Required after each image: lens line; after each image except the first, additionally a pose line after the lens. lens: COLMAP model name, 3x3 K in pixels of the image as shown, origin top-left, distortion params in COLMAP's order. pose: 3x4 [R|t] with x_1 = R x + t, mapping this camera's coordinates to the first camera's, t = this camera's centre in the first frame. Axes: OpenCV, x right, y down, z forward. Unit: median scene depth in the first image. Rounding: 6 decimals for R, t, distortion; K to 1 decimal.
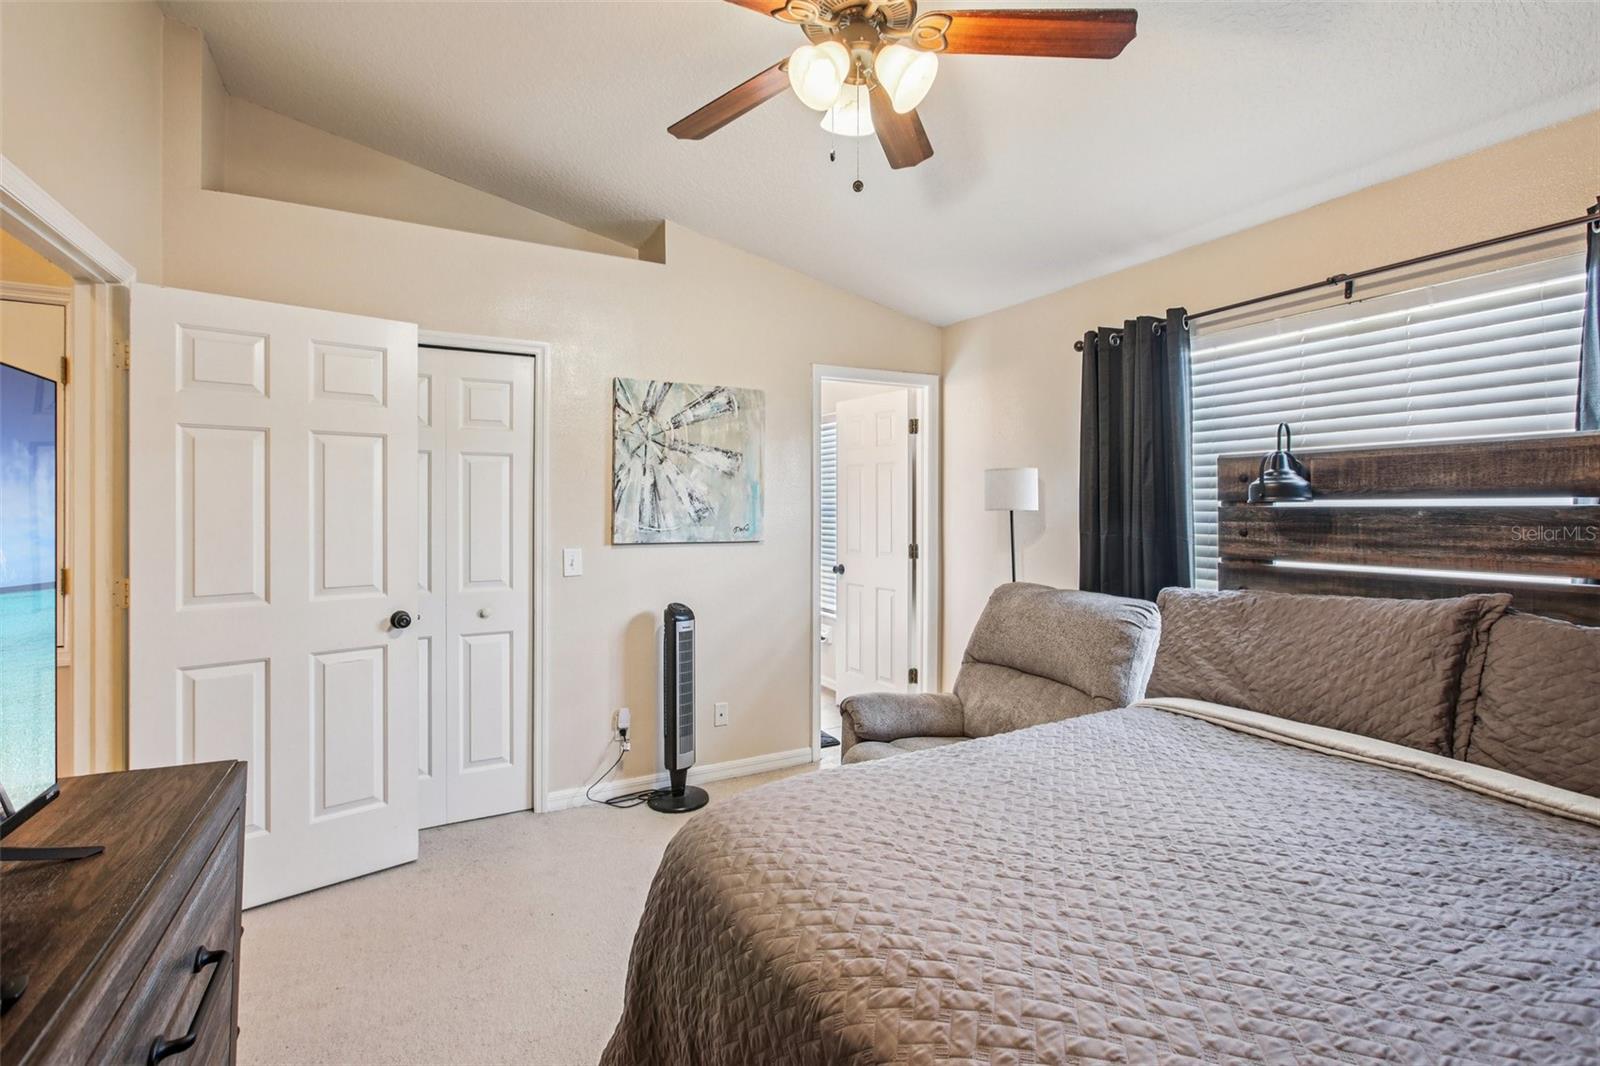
lens RADIAL K [[723.4, 0, 773.3], [0, 723.4, 505.0], [0, 0, 1]] dist [-0.000021, -0.000429]
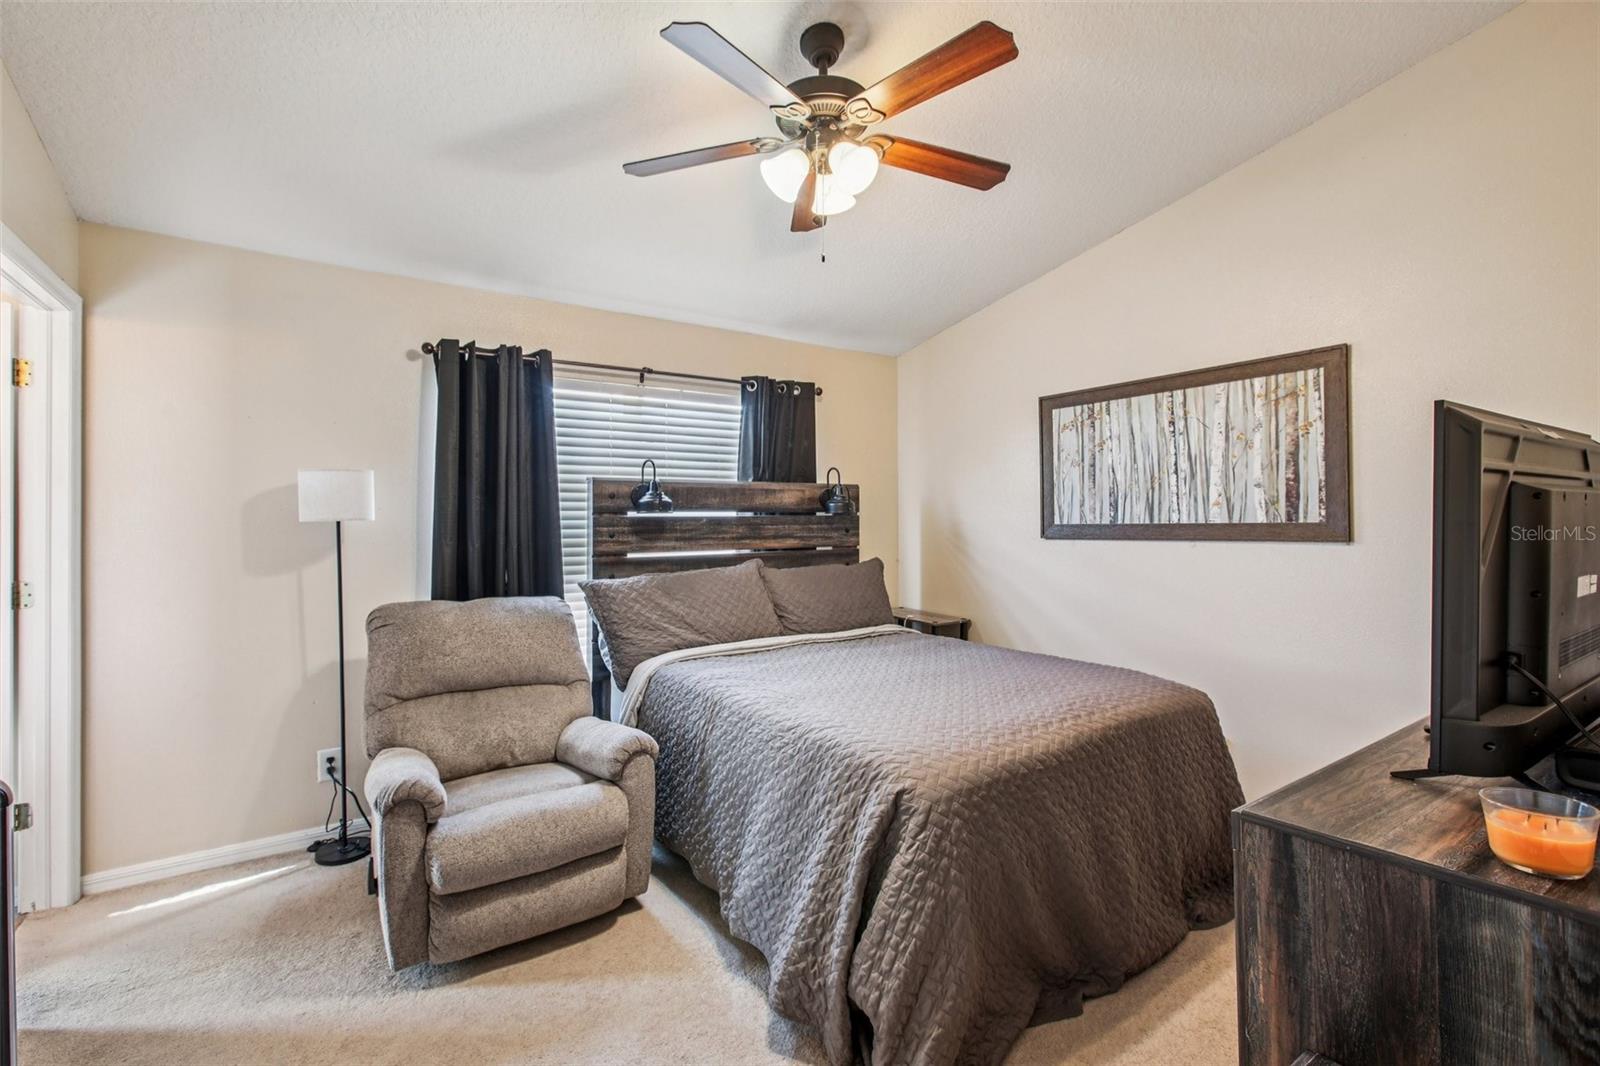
lens RADIAL K [[723.4, 0, 794.6], [0, 723.4, 523.4], [0, 0, 1]] dist [-0.000021, -0.000429]
pose [[-0.115942, 0.005312, 0.993242, -0.780769], [0.007233, 0.999964, -0.004504, 0.025578], [-0.993230, 0.006661, -0.115977, 0.850135]]
